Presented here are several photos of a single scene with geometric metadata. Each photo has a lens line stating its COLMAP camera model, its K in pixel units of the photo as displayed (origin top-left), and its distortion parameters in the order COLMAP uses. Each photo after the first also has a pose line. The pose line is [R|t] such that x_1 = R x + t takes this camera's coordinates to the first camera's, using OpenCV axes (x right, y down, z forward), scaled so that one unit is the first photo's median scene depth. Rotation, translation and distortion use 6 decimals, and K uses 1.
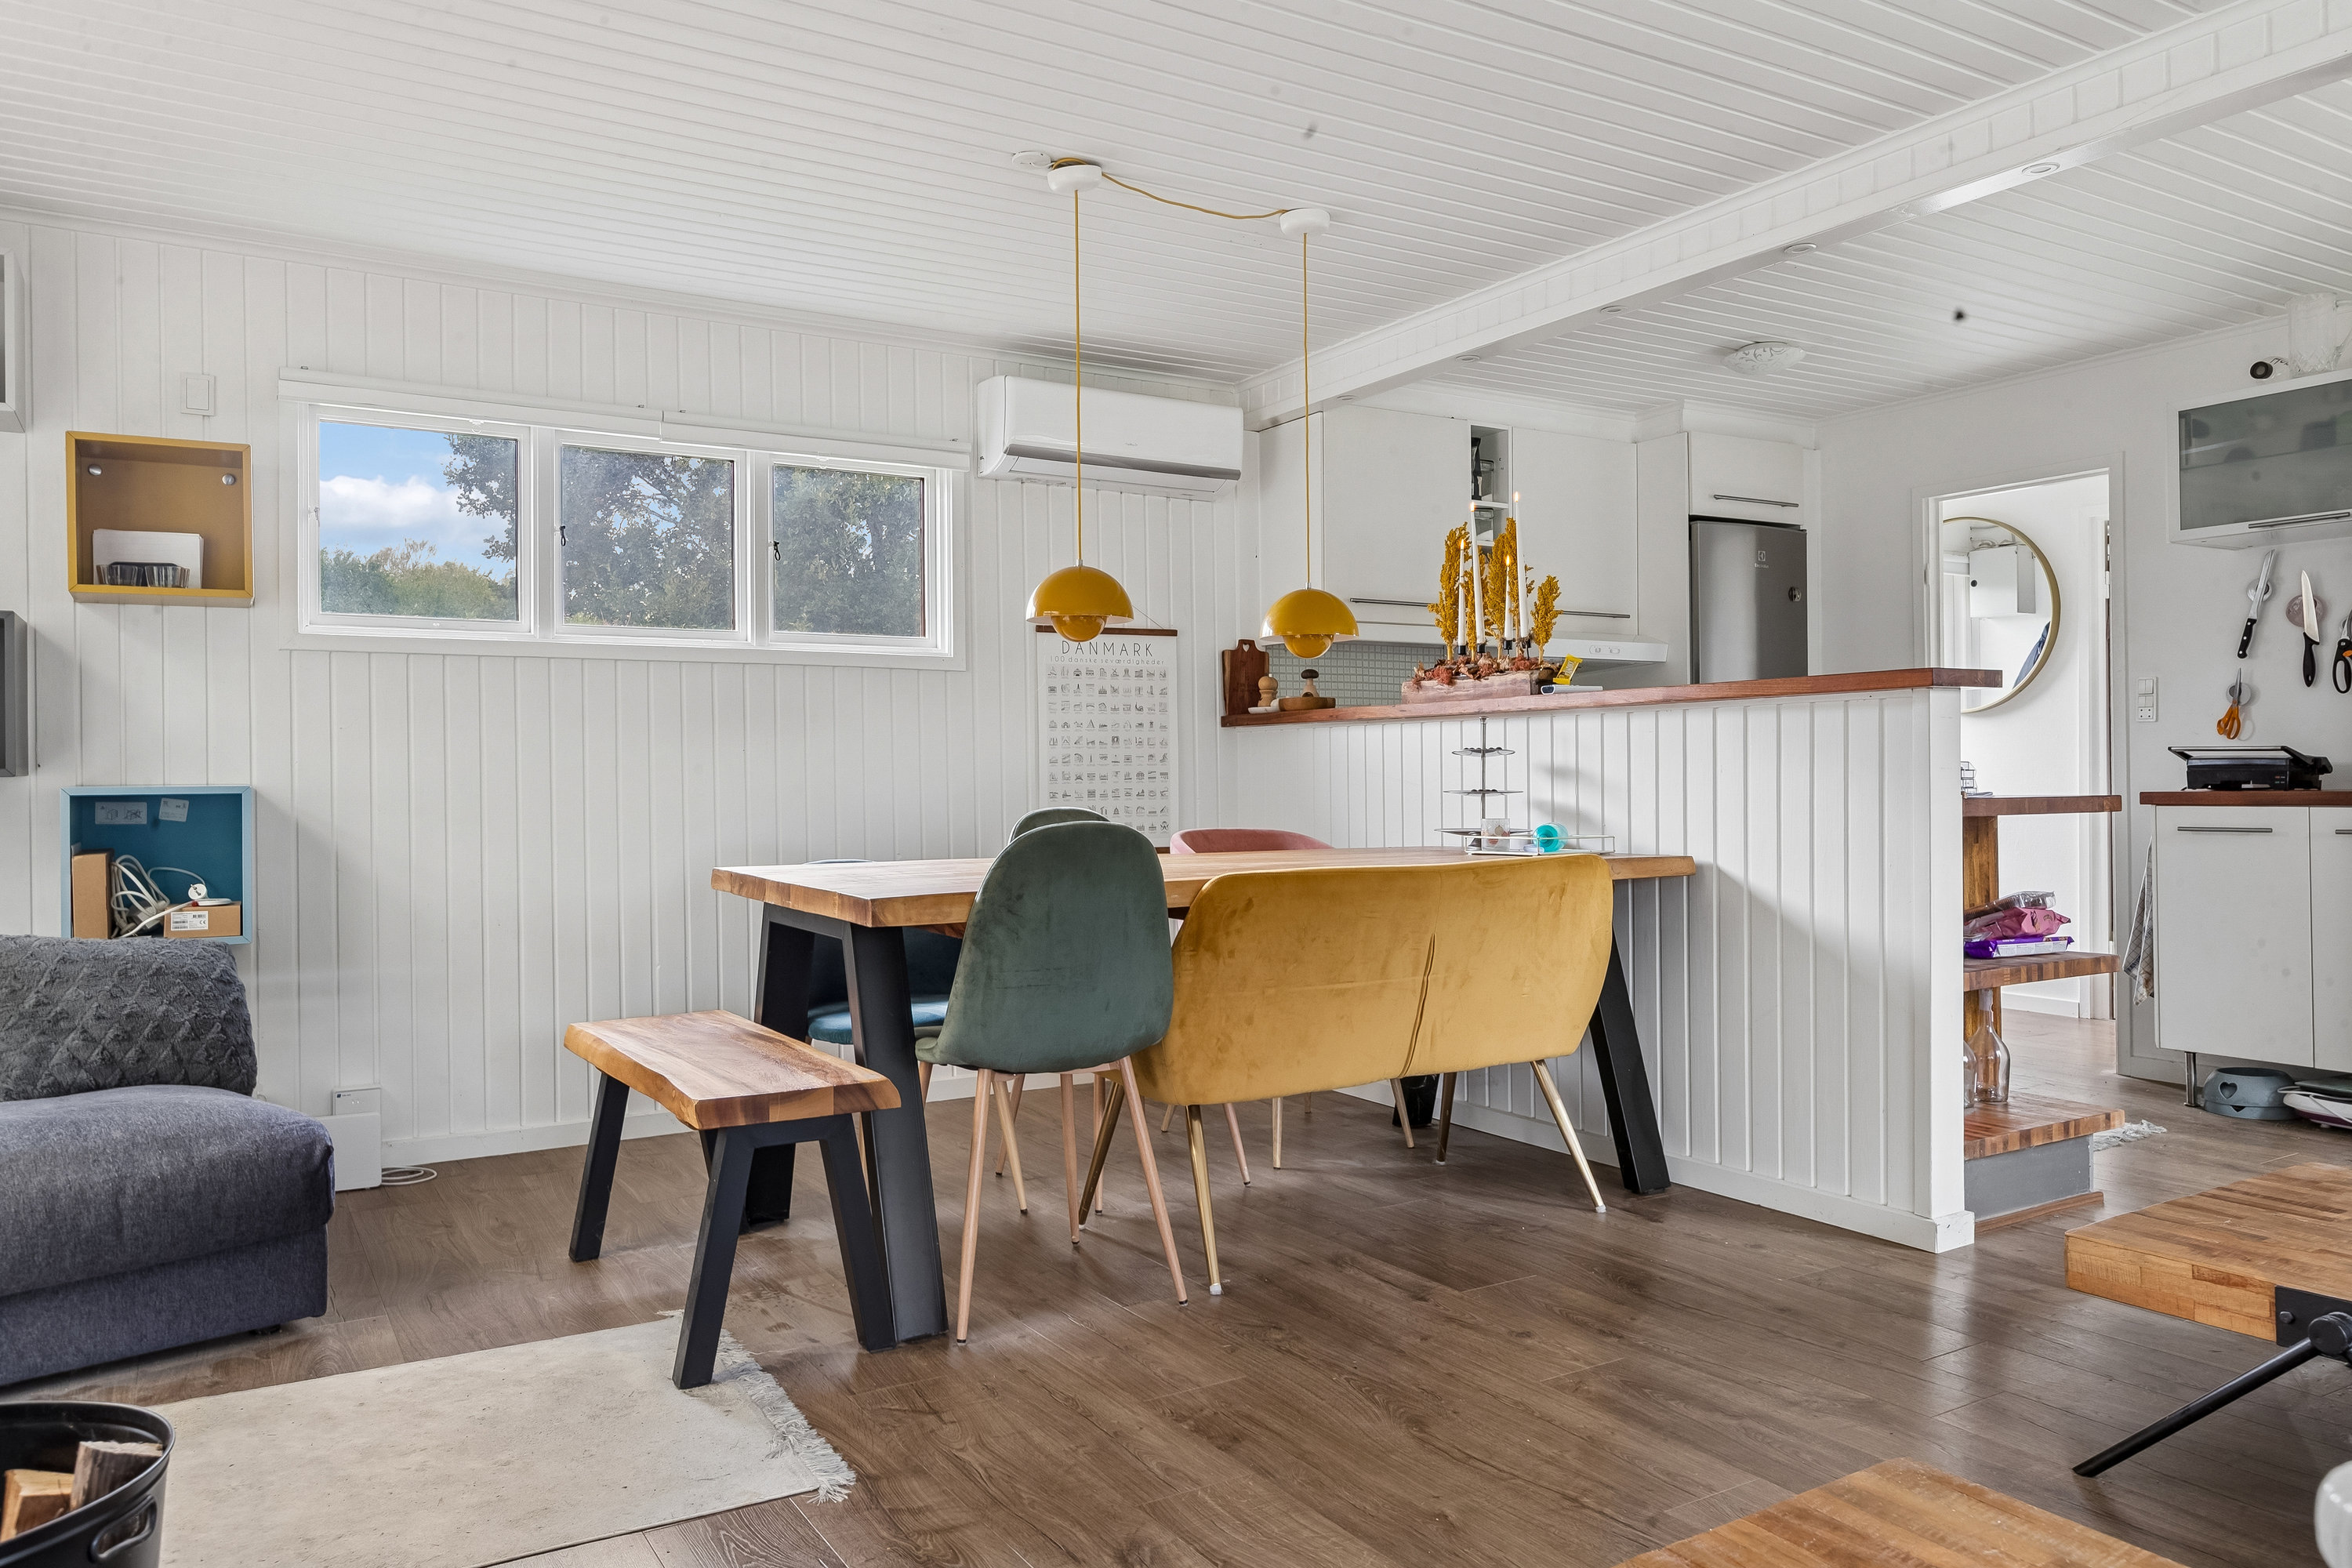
lens RADIAL K [[1618.4, 0, 1183.1], [0, 1618.4, 765.0], [0, 0, 1]] dist [0.005313, -0.004364]
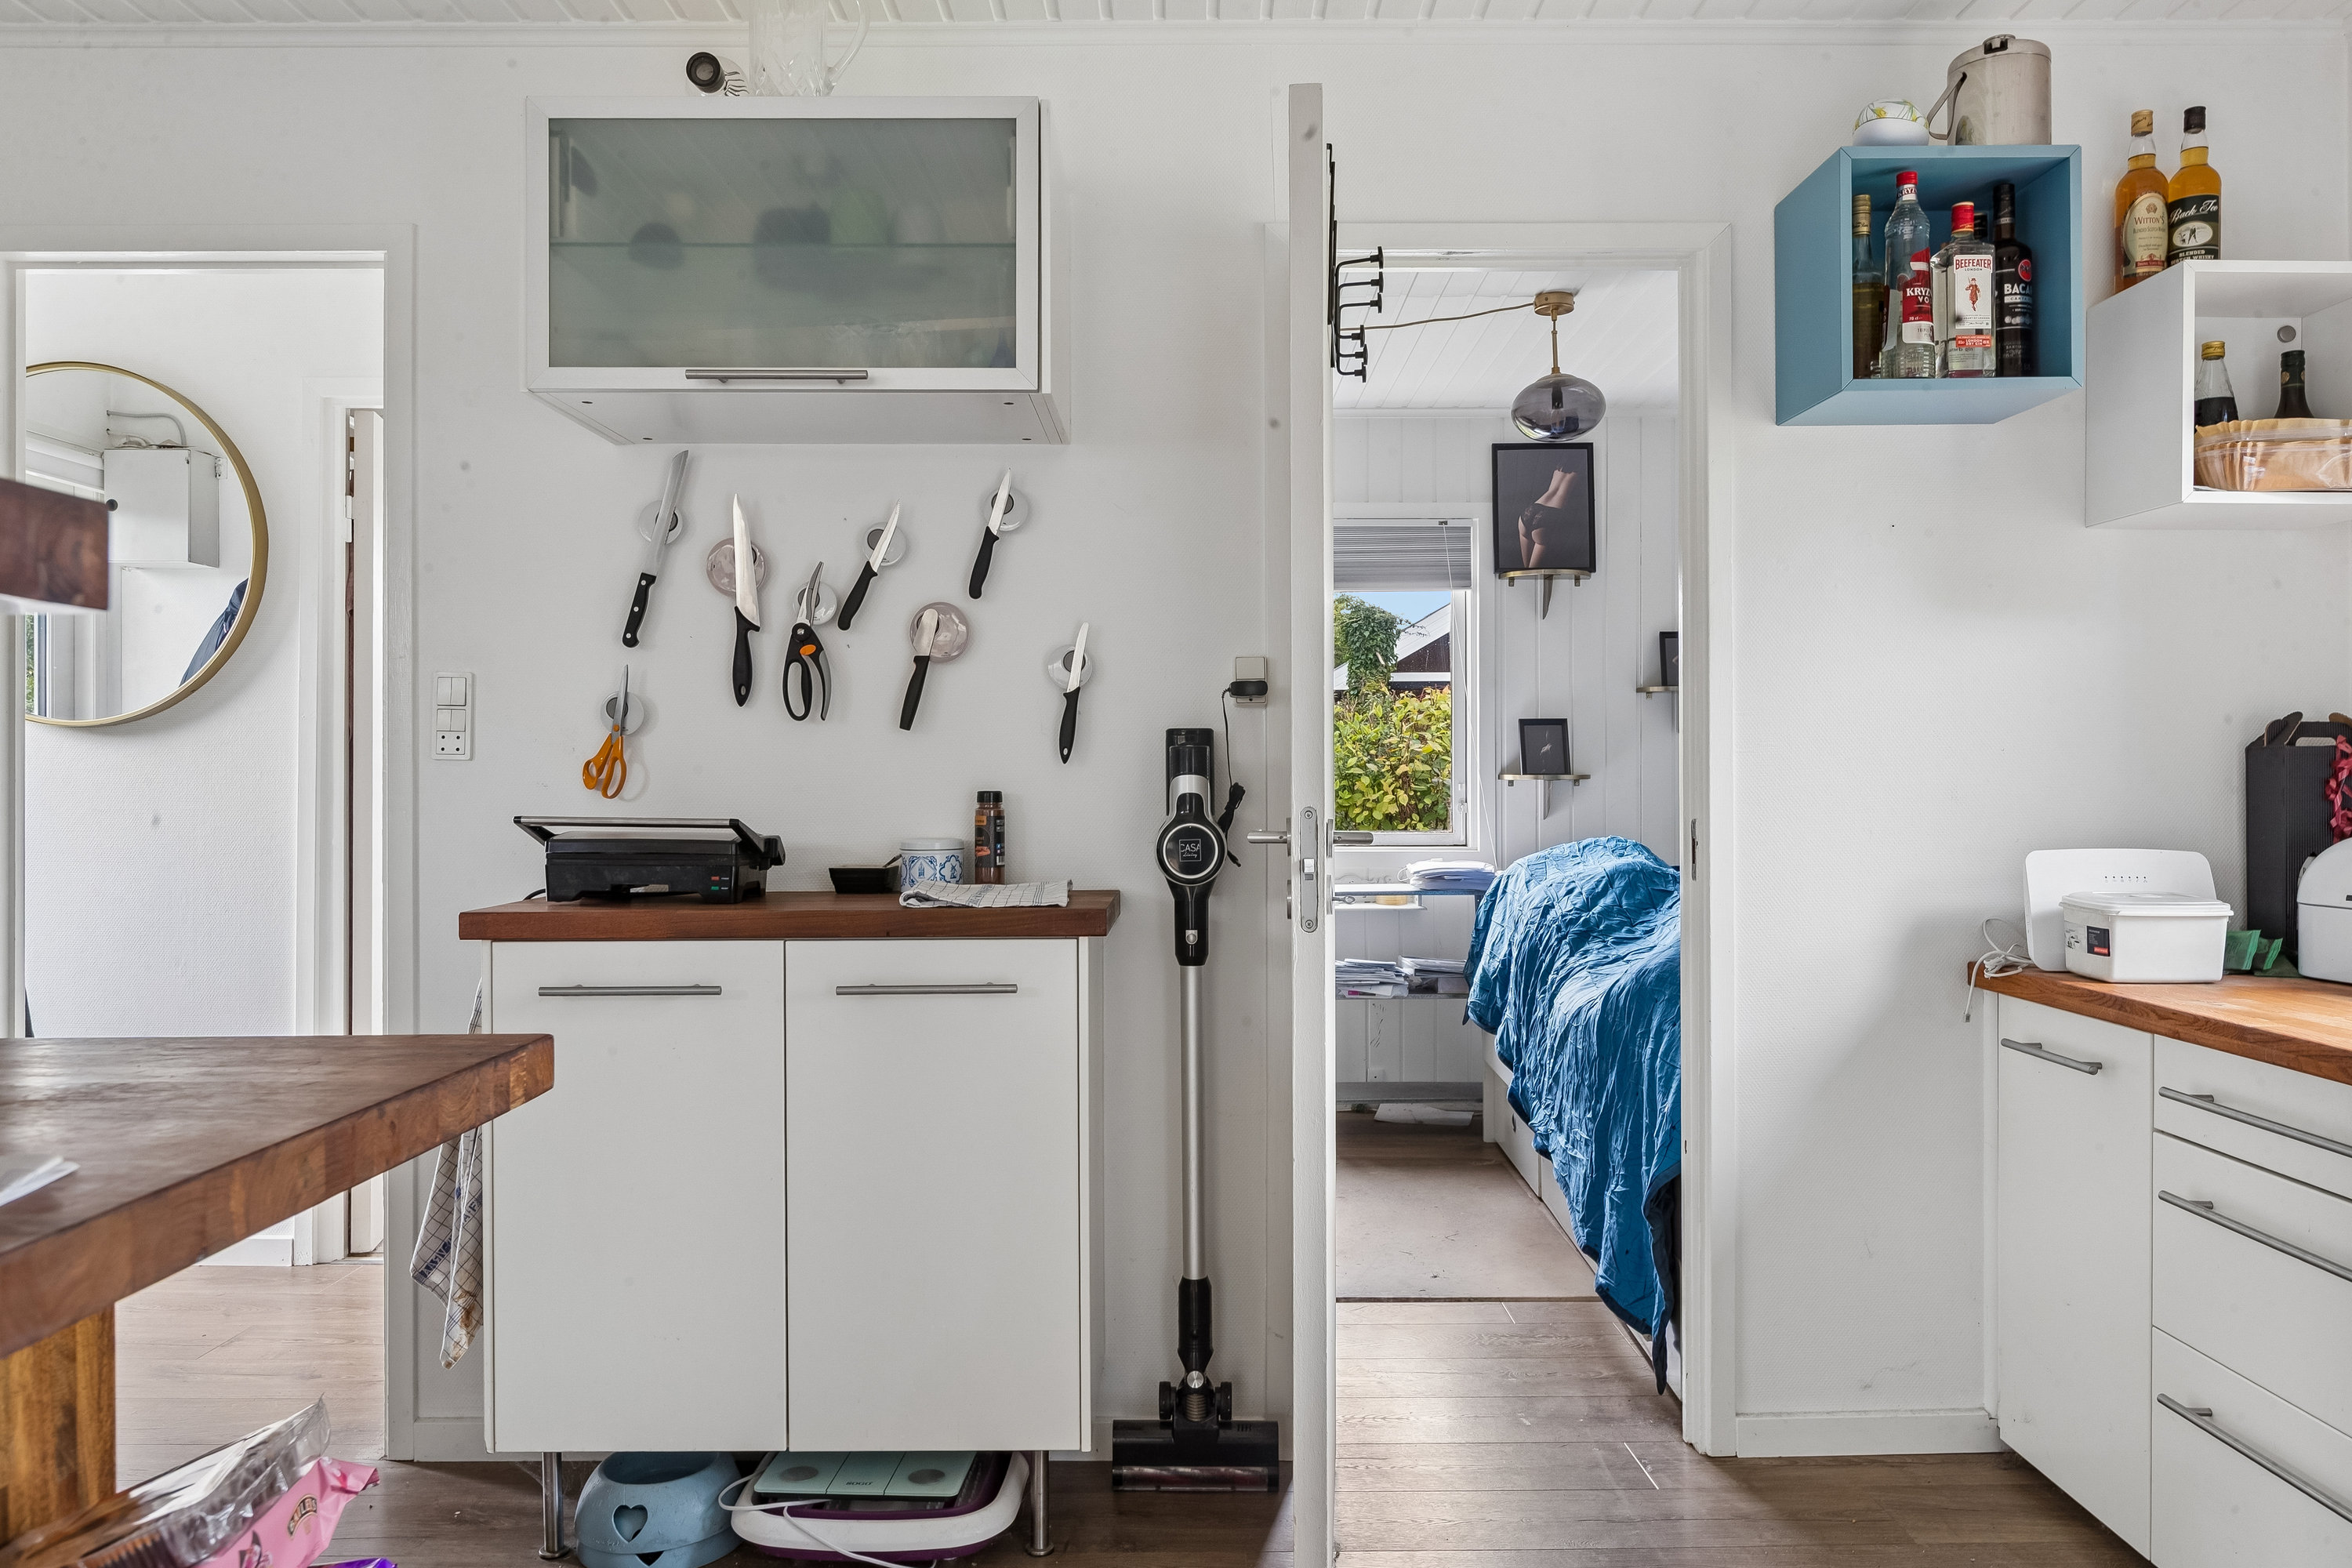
lens RADIAL K [[1618.4, 0, 1179.2], [0, 1618.4, 776.3], [0, 0, 1]] dist [0.005313, -0.004364]
pose [[0.517155, 0.010284, 0.855830, 0.294206], [-0.008819, 0.999939, -0.006686, -0.021671], [-0.855846, -0.004090, 0.517214, 0.576008]]
